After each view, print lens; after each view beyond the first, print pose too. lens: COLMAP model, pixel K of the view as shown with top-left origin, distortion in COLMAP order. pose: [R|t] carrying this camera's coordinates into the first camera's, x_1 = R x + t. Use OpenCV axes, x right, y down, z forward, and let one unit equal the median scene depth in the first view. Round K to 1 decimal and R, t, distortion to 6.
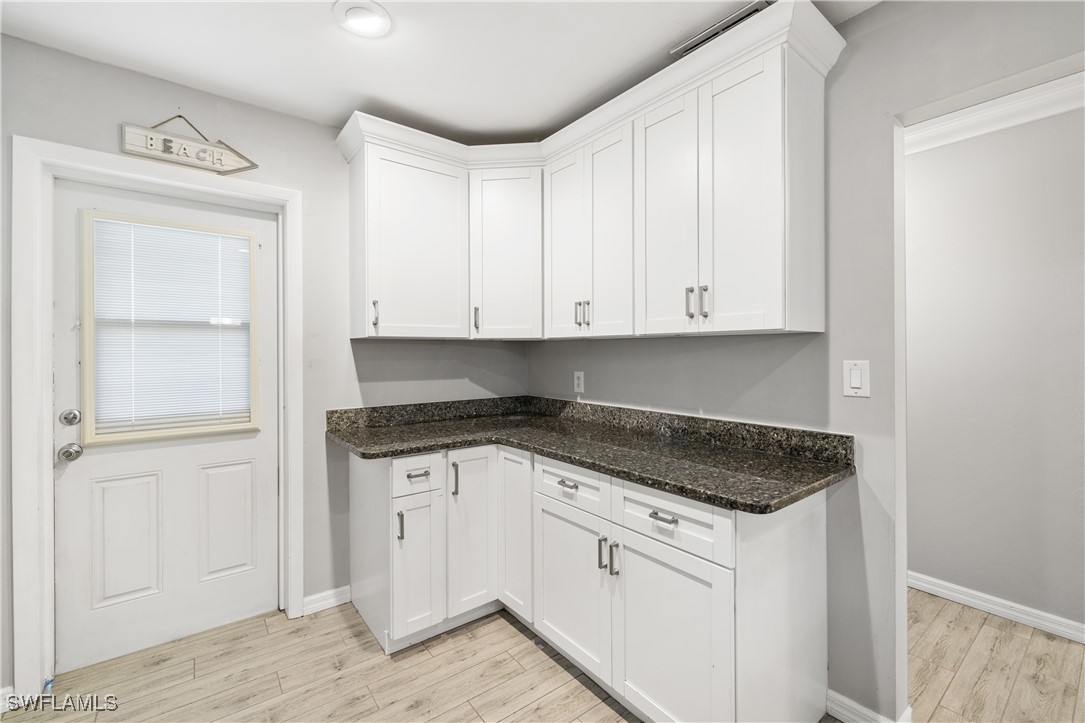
lens RADIAL K [[452.6, 0, 544.5], [0, 452.6, 352.1], [0, 0, 1]] dist [-0.001334, 0.000318]
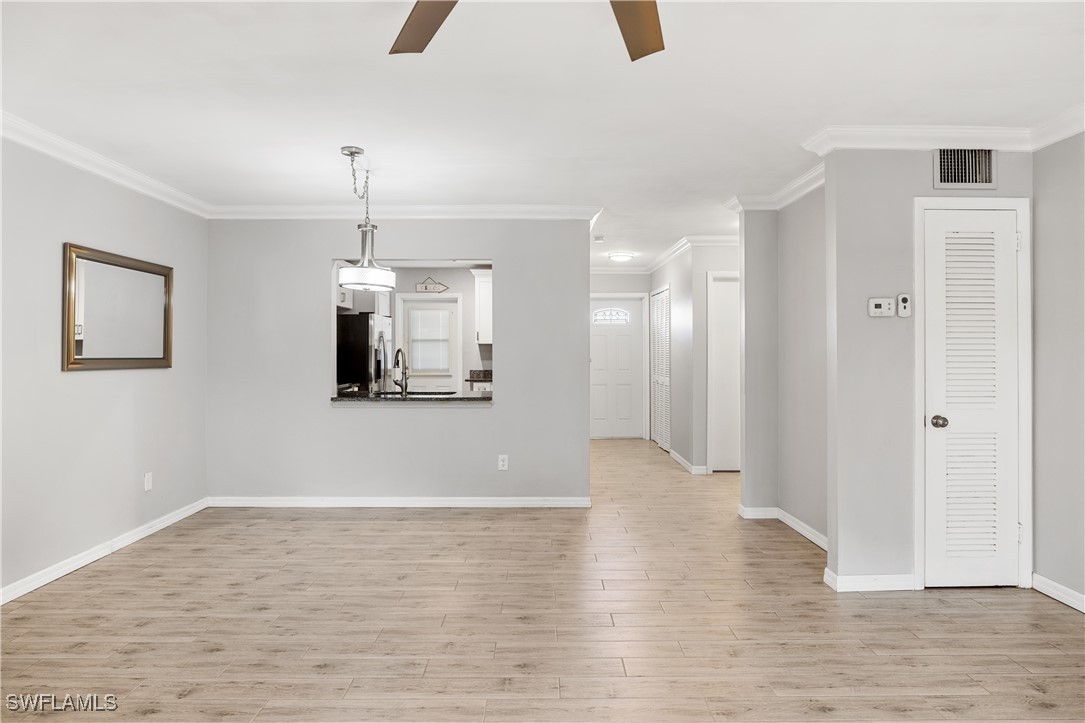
lens RADIAL K [[631.6, 0, 544.9], [0, 631.6, 349.8], [0, 0, 1]] dist [-0.003053, -0.000687]
pose [[0.794672, 0.003688, -0.607028, 2.482890], [-0.000169, 0.999983, 0.005853, -0.019628], [0.607039, -0.004548, 0.794659, -2.005909]]
